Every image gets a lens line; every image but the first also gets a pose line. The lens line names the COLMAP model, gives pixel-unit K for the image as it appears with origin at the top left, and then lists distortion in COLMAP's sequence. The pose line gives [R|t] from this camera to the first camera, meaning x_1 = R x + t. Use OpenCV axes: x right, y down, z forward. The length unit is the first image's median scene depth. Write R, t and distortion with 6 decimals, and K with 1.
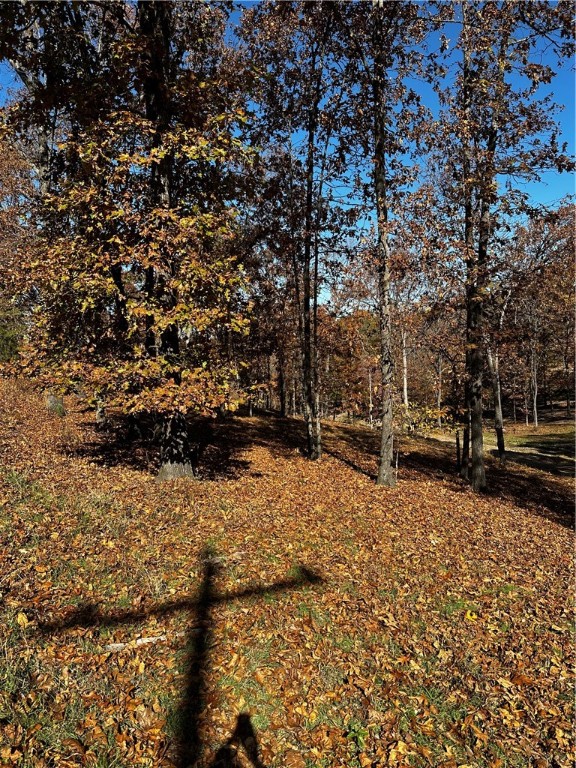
lens RADIAL K [[522.1, 0, 290.1], [0, 522.1, 379.1], [0, 0, 1]] dist [0.027773, -0.047305]
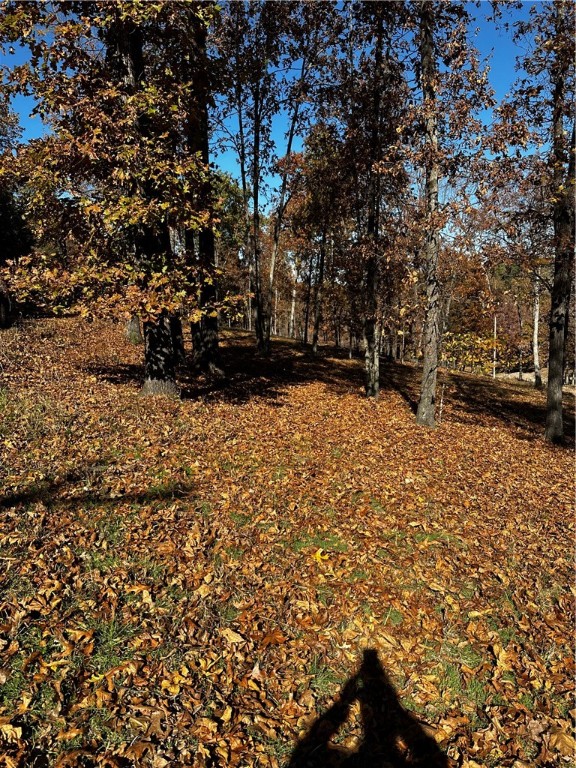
lens RADIAL K [[522.1, 0, 281.9], [0, 522.1, 389.9], [0, 0, 1]] dist [0.027773, -0.047305]
pose [[0.964176, 0.047544, -0.260967, 0.178136], [-0.016327, 0.992578, 0.120511, 0.042570], [0.264760, -0.111934, 0.957796, 0.100618]]
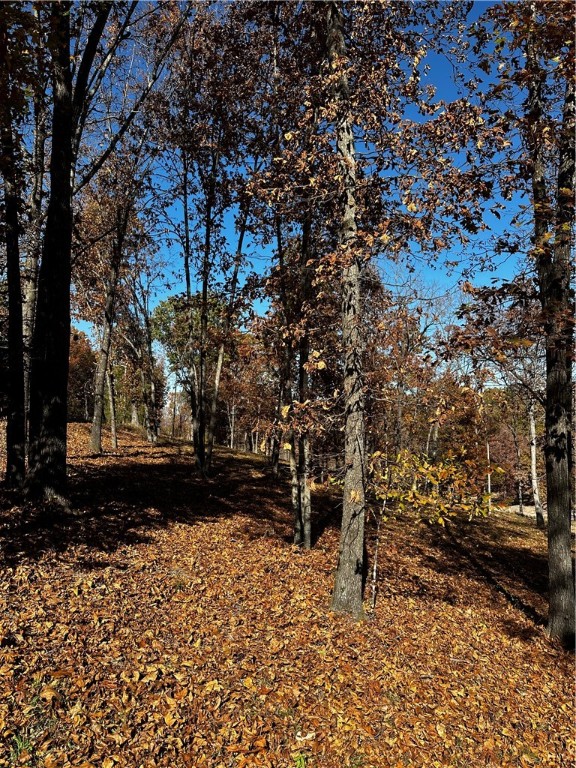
lens RADIAL K [[522.1, 0, 284.9], [0, 522.1, 391.0], [0, 0, 1]] dist [0.027773, -0.047305]
pose [[0.964292, 0.026201, -0.263544, 0.256736], [-0.056245, 0.992655, -0.107110, 0.047358], [0.258802, 0.118109, 0.958682, 0.466621]]
